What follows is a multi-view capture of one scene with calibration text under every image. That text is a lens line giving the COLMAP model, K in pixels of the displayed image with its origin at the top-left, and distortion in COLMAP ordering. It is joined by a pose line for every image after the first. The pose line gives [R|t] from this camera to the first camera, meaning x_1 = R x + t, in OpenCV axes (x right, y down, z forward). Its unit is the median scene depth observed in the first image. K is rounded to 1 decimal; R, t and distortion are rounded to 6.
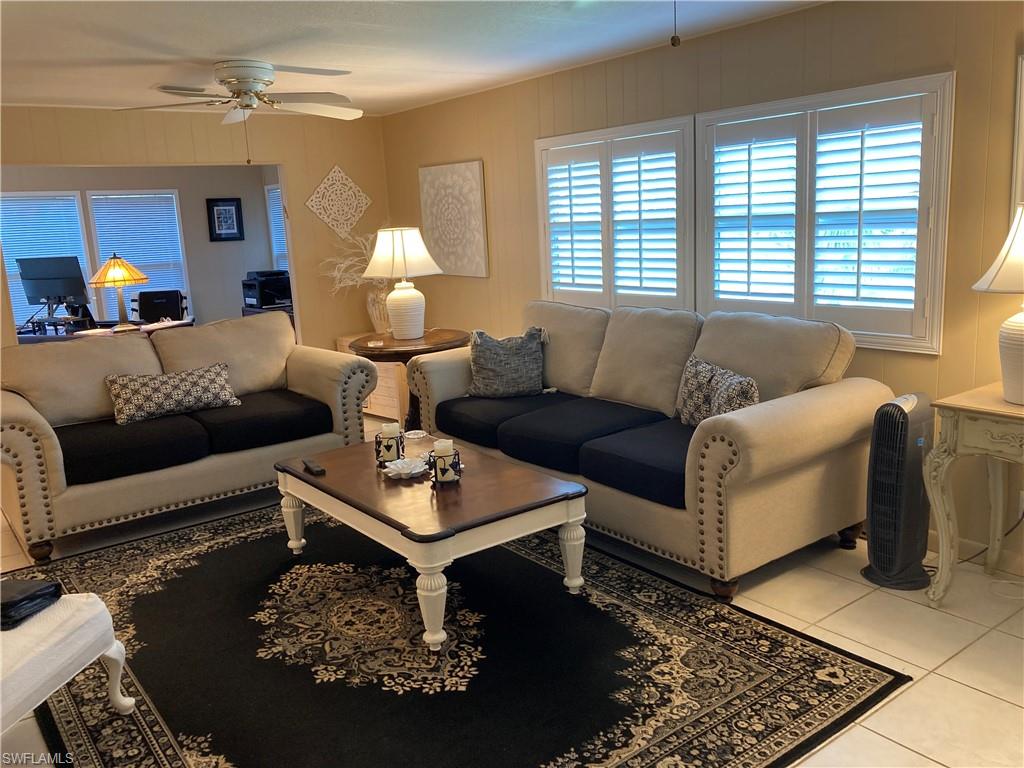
lens RADIAL K [[837.1, 0, 507.2], [0, 837.1, 376.4], [0, 0, 1]] dist [0.076580, -0.077137]
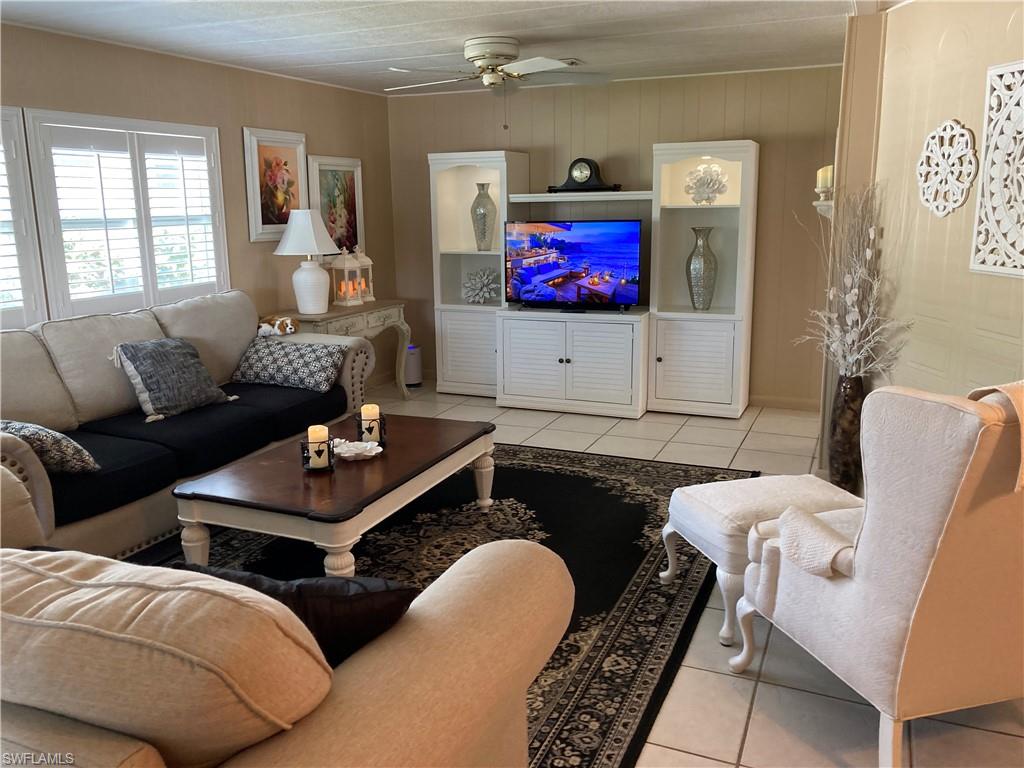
lens RADIAL K [[855.0, 0, 501.3], [0, 855.0, 353.9], [0, 0, 1]] dist [0.268549, -0.593272]
pose [[-0.484794, -0.100688, 0.868813, -0.986046], [0.199290, 0.954504, 0.221822, -0.176275], [-0.851621, 0.280684, -0.442672, 1.149404]]
